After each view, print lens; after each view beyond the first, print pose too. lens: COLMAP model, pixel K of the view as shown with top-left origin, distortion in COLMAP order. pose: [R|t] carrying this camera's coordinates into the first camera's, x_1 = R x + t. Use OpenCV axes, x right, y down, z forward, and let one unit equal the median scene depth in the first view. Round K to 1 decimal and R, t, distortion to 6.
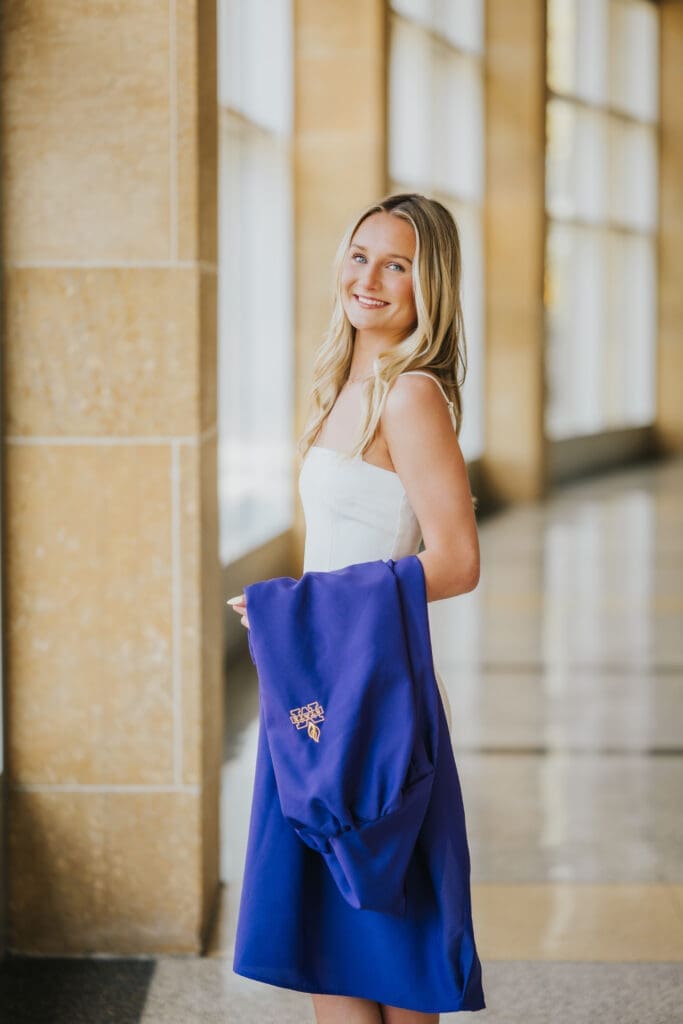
lens RADIAL K [[2687.7, 0, 342.0], [0, 2687.7, 511.5], [0, 0, 1]] dist [-0.076233, 0.000000]
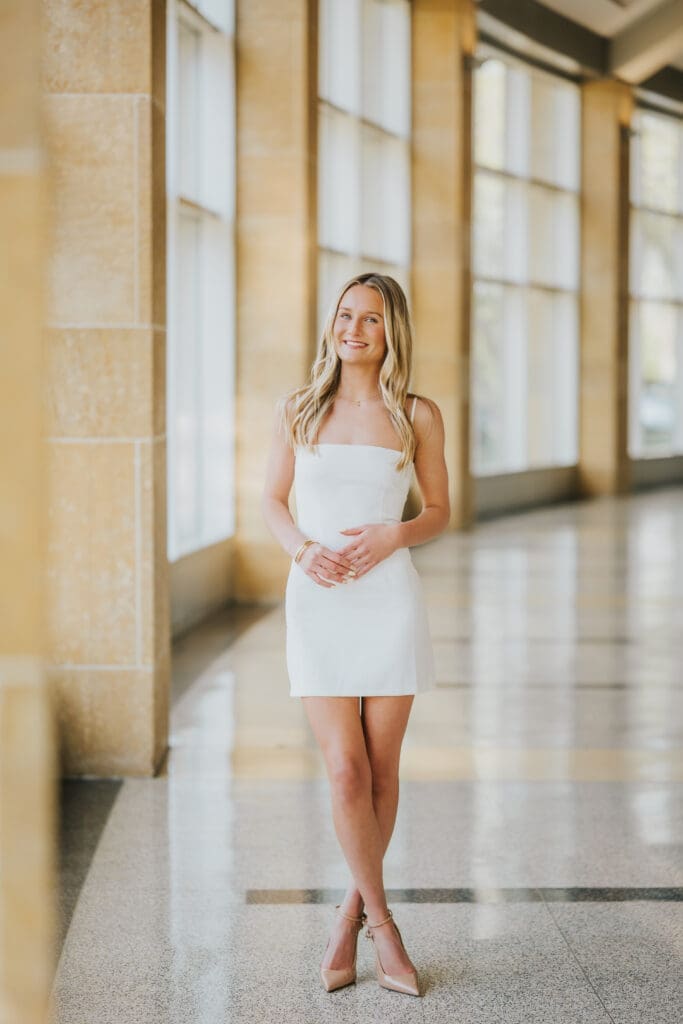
lens RADIAL K [[2687.7, 0, 344.5], [0, 2687.7, 512.8], [0, 0, 1]] dist [-0.076233, 0.000000]
pose [[0.999896, 0.000064, 0.014419, 0.034331], [0.000221, 0.999805, -0.019723, 0.045319], [-0.014417, 0.019724, 0.999702, -0.537609]]
